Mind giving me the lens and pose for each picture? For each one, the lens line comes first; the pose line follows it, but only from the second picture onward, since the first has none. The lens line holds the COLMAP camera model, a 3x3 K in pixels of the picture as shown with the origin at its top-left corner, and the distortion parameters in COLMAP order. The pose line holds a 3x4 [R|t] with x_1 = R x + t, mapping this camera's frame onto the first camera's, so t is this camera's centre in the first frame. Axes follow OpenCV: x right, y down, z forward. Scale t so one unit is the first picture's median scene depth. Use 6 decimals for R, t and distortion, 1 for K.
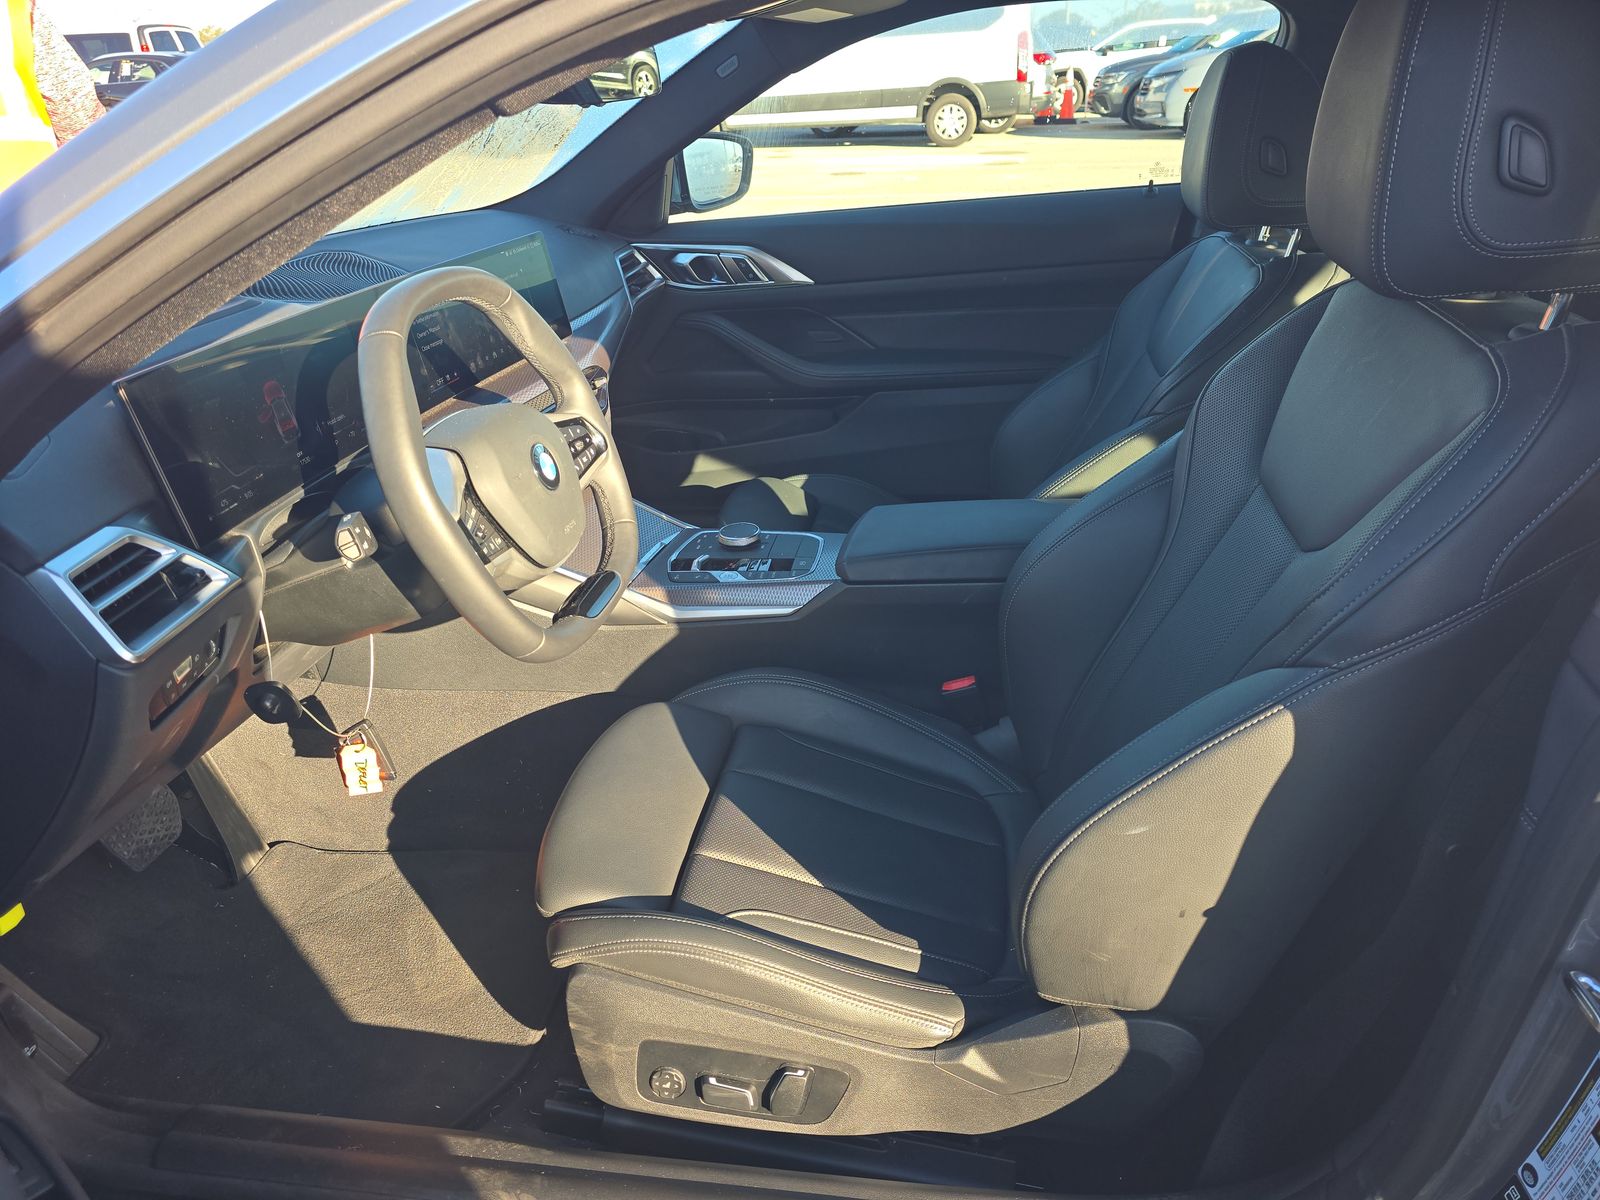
lens RADIAL K [[1093.5, 0, 800.0], [0, 1093.5, 600.0], [0, 0, 1]] dist [-0.005055, -0.003174]
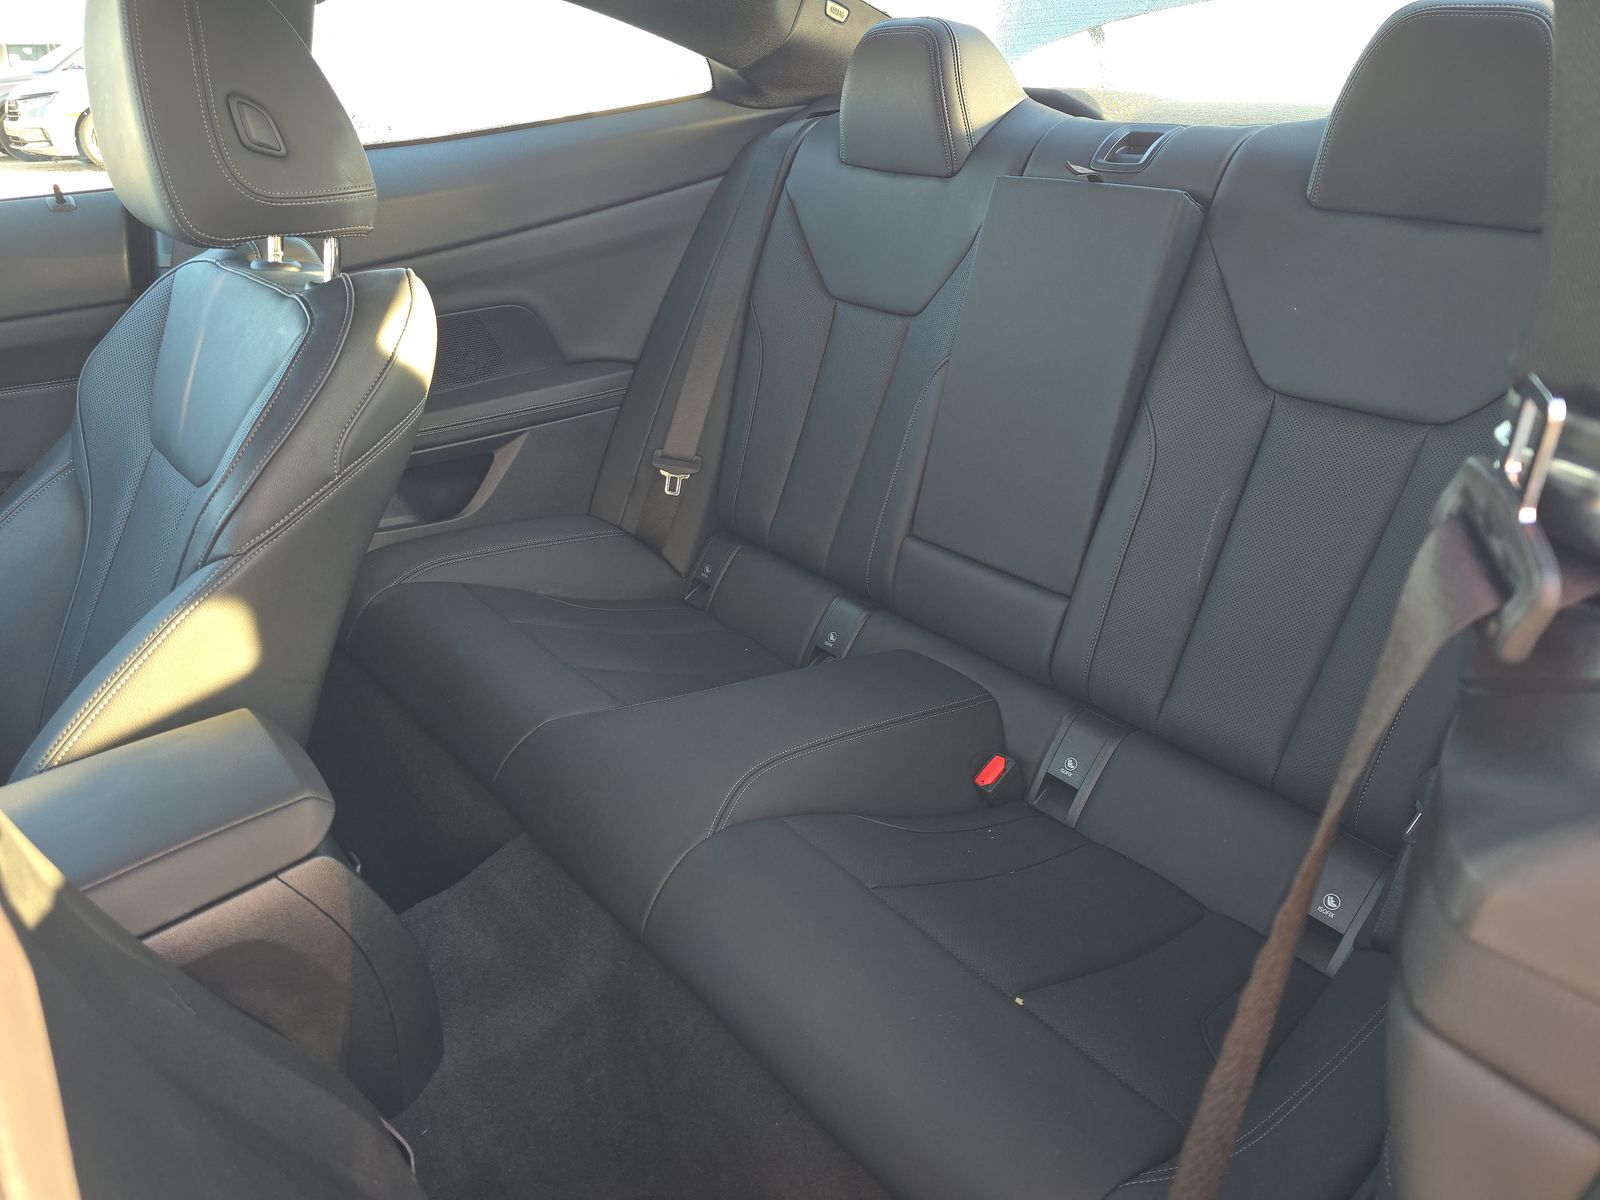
lens RADIAL K [[1093.5, 0, 800.0], [0, 1093.5, 600.0], [0, 0, 1]] dist [-0.005055, -0.003174]
pose [[0.650651, -0.286329, 0.703328, 0.103494], [0.303342, 0.947085, 0.104941, -0.105292], [-0.696159, 0.145069, 0.703077, 0.336690]]
